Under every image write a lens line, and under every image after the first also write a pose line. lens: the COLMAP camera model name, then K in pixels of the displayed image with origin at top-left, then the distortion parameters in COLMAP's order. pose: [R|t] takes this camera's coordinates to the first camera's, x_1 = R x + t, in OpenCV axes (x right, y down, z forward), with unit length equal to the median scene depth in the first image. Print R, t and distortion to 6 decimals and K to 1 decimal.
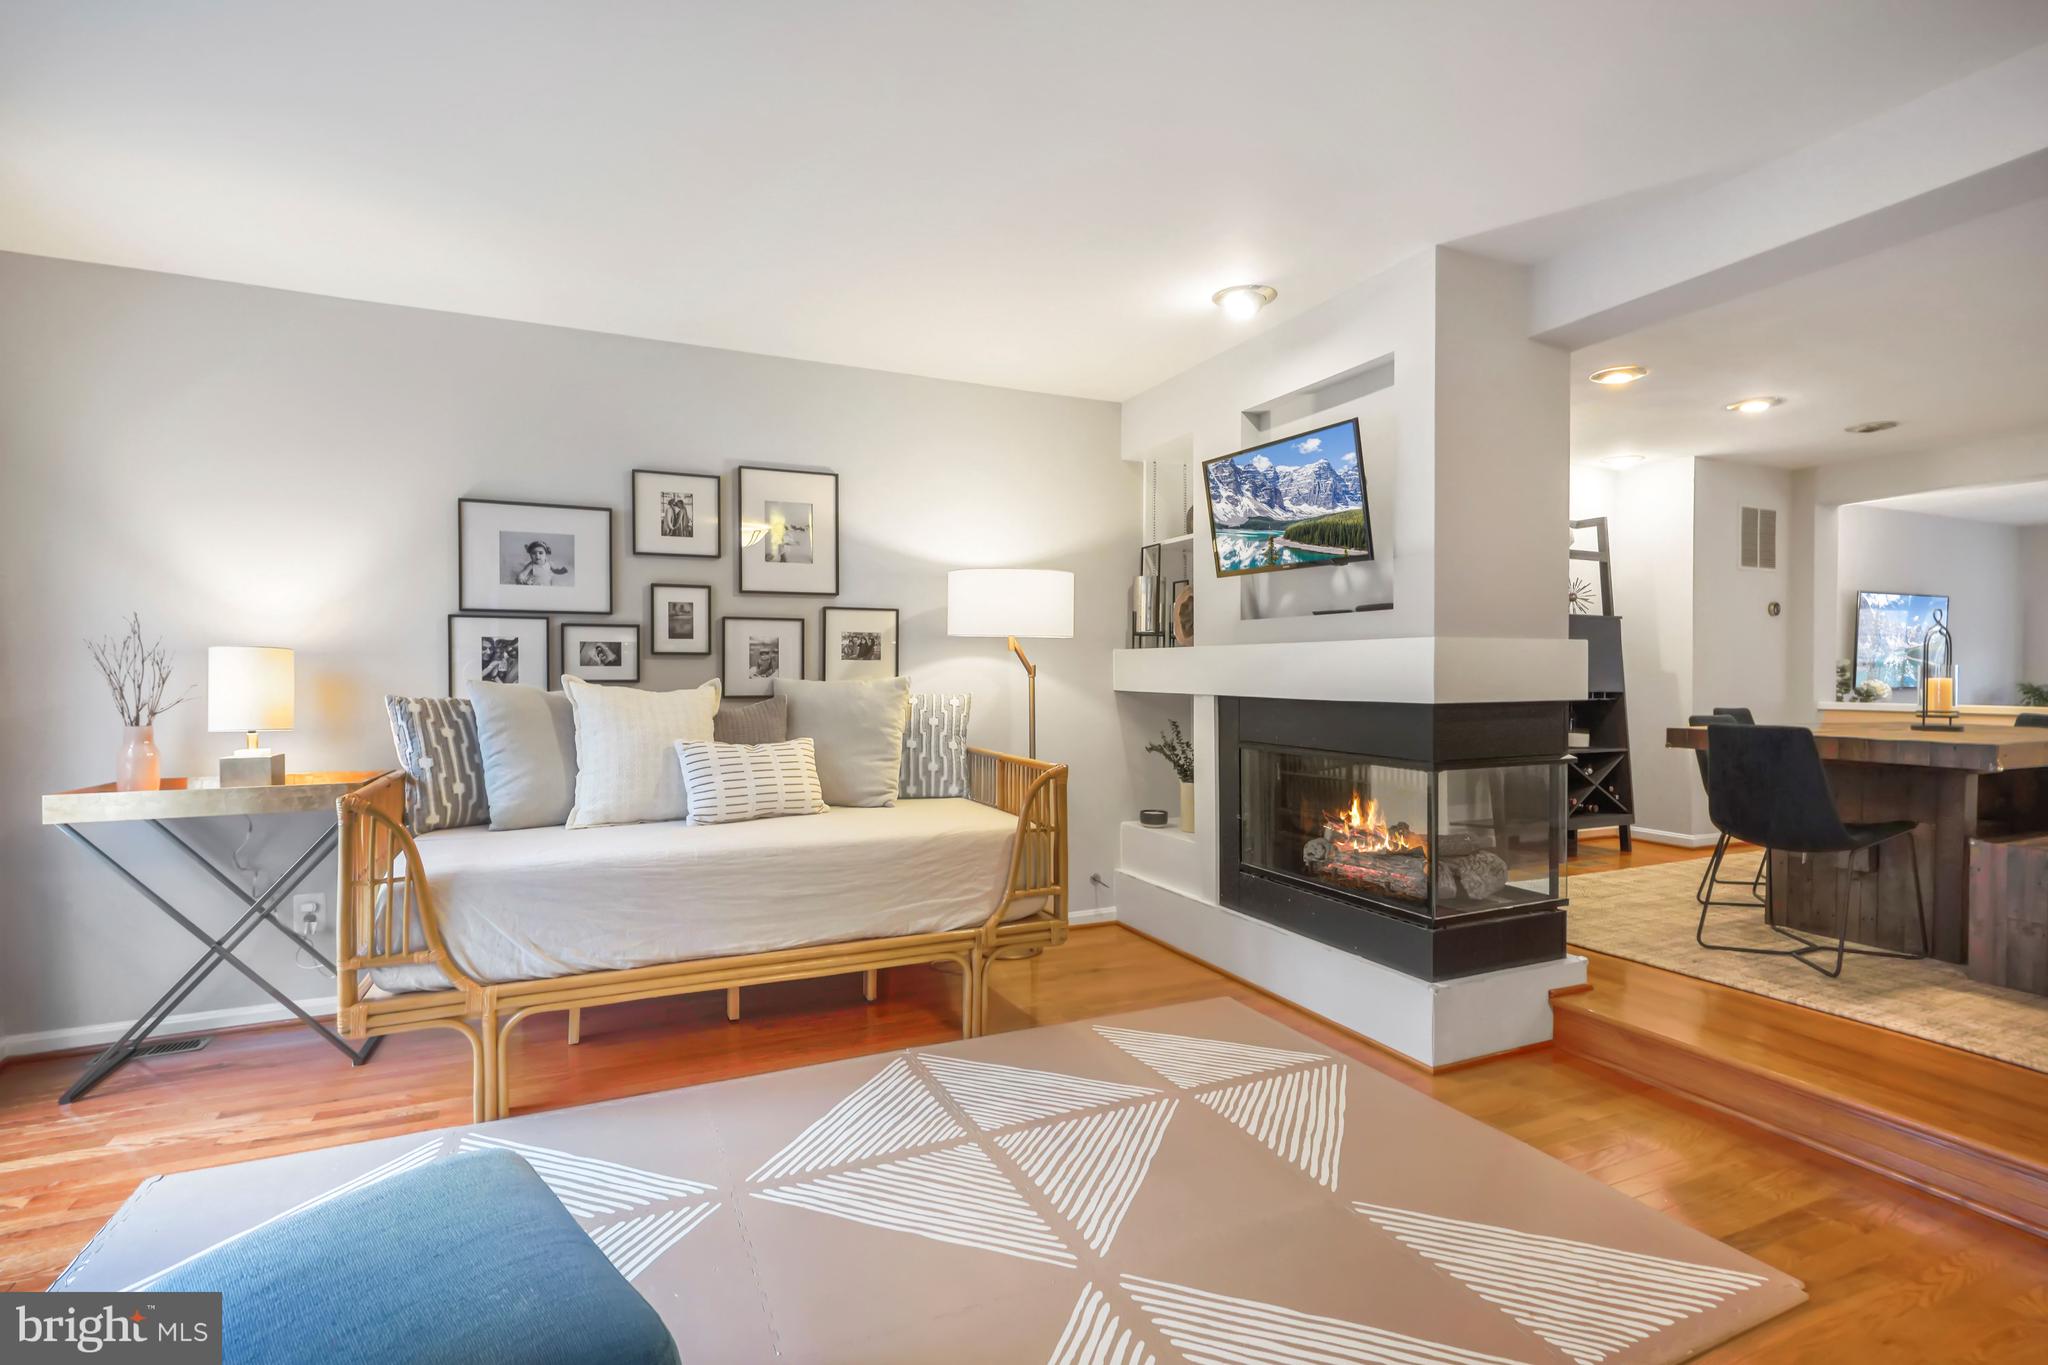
lens RADIAL K [[965.1, 0, 1006.8], [0, 965.1, 680.5], [0, 0, 1]] dist [-0.016872, 0.013925]
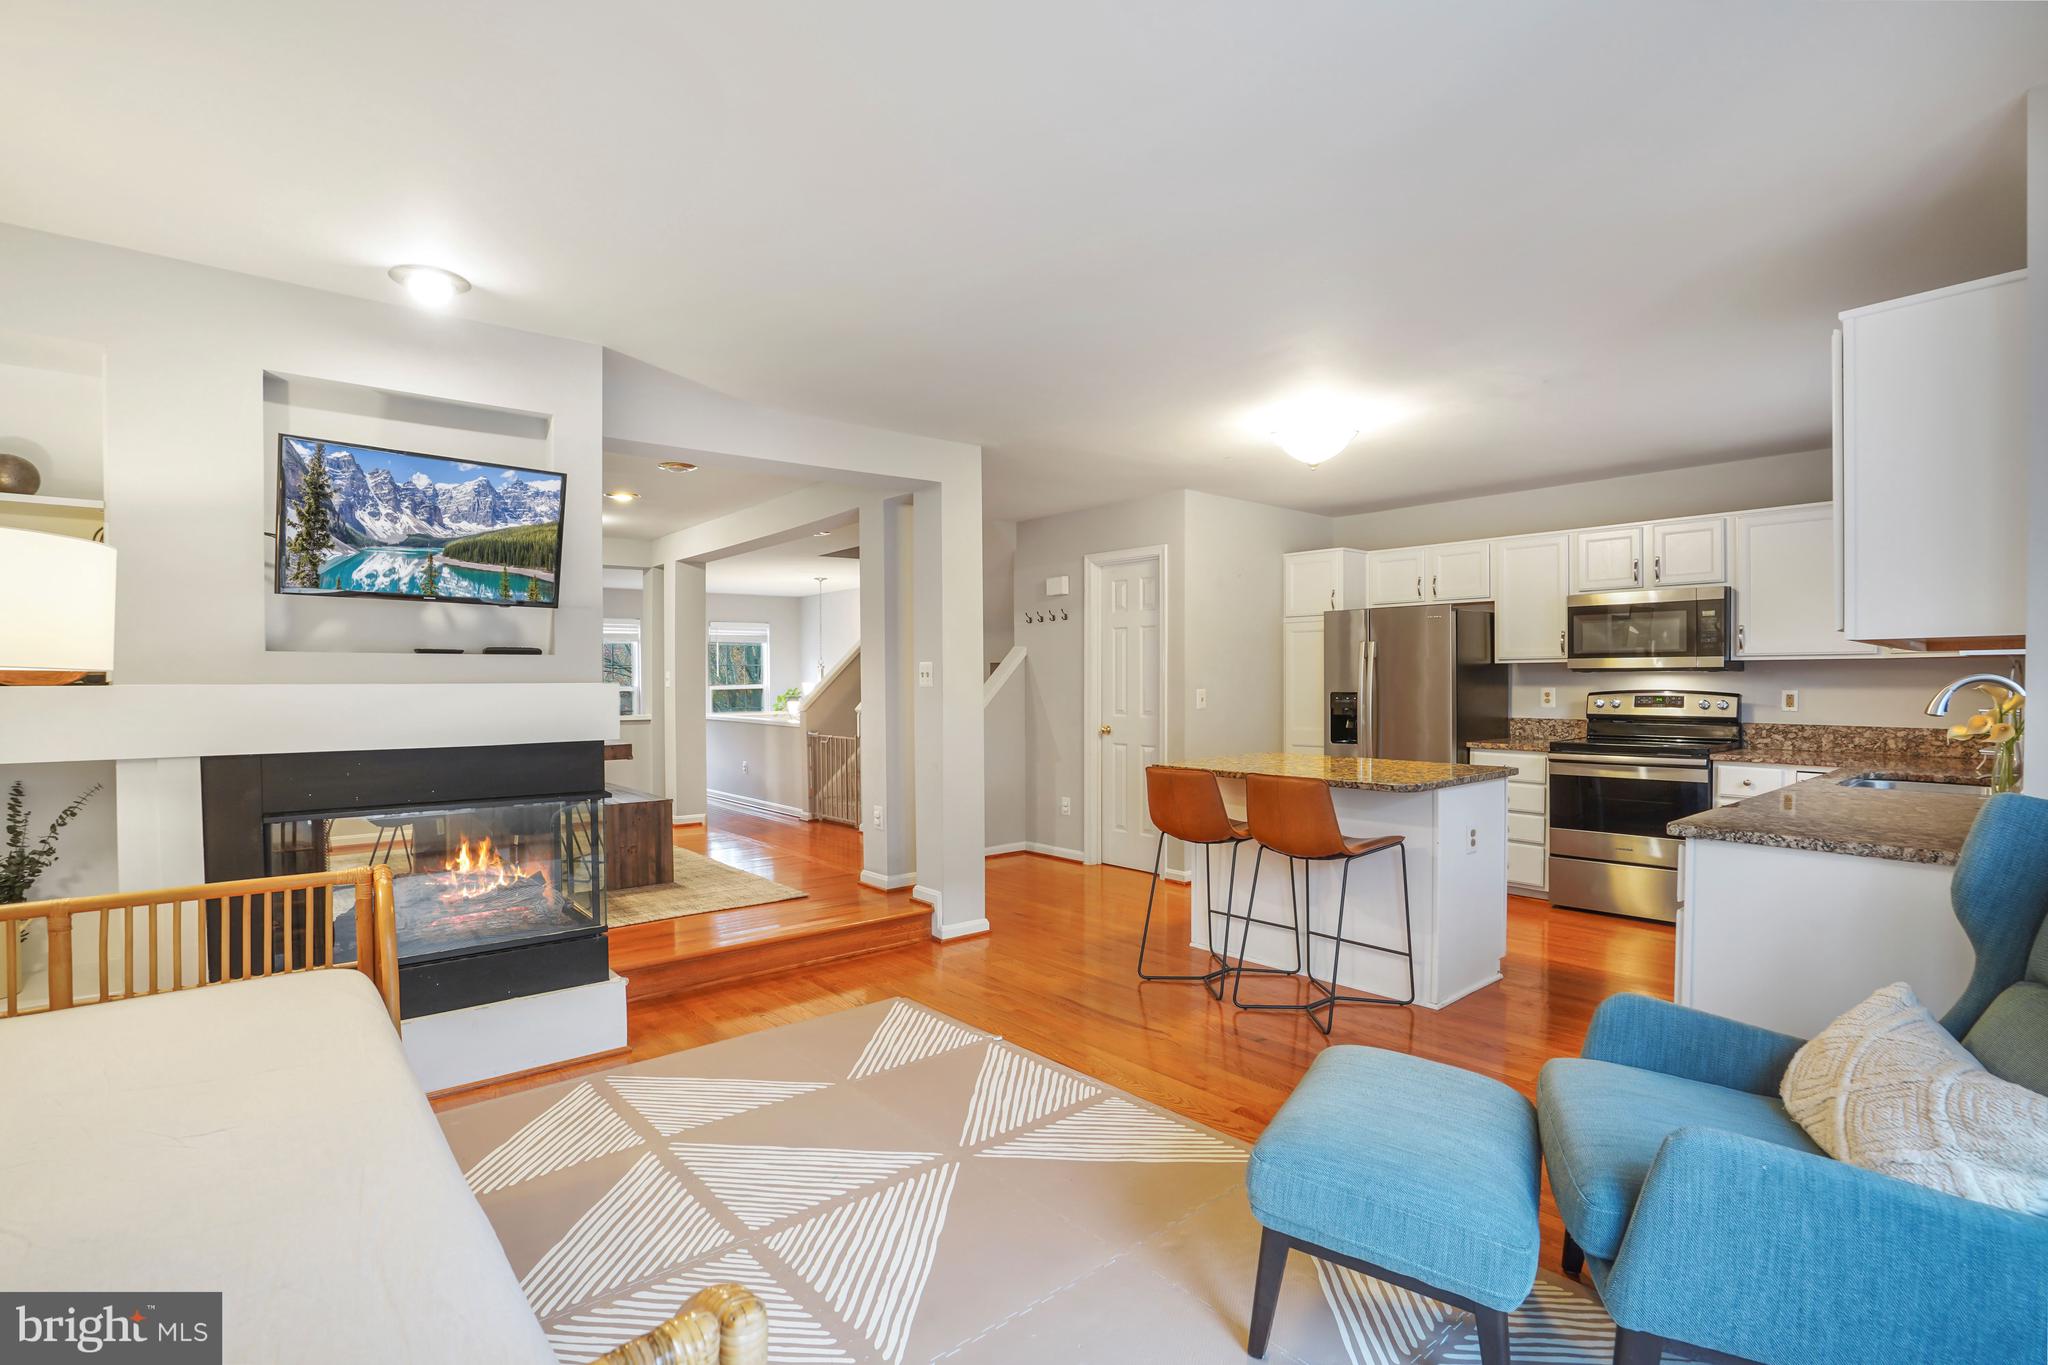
lens RADIAL K [[940.3, 0, 1032.8], [0, 940.3, 675.4], [0, 0, 1]] dist [0.040570, -0.000347]
pose [[-0.271732, 0.011557, 0.962304, -0.691124], [0.014868, 0.999859, -0.007810, -0.026710], [-0.962258, 0.012185, -0.271865, 0.708137]]
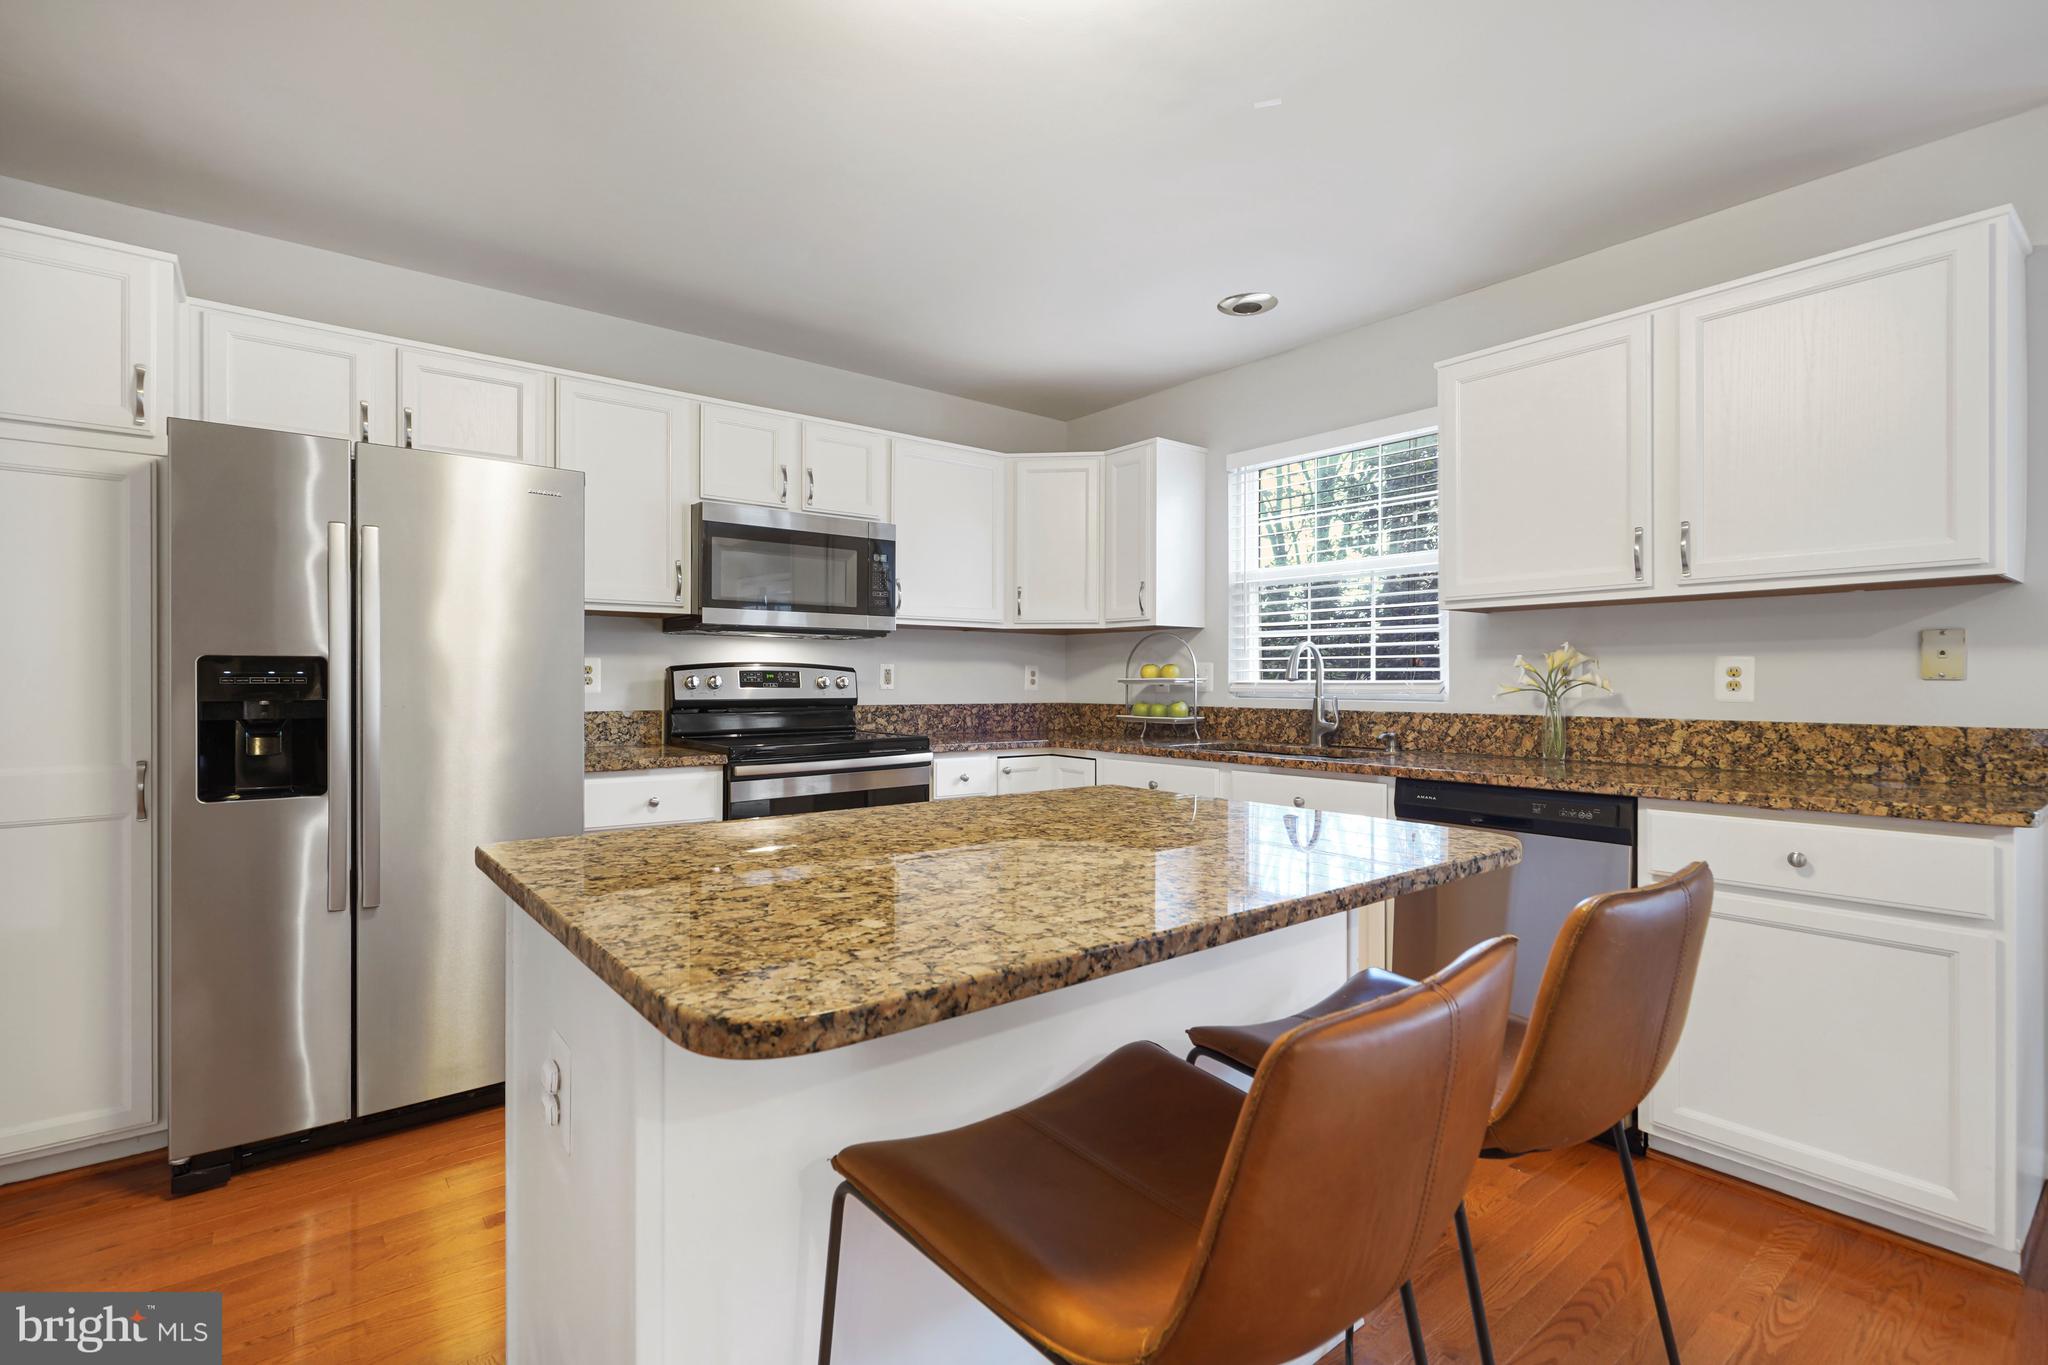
lens RADIAL K [[965.1, 0, 1006.8], [0, 965.1, 680.5], [0, 0, 1]] dist [-0.016872, 0.013925]
pose [[-0.971949, 0.000640, -0.235191, 0.542621], [-0.002692, 0.999900, 0.013849, 0.005109], [0.235177, 0.014093, -0.971850, 0.421305]]
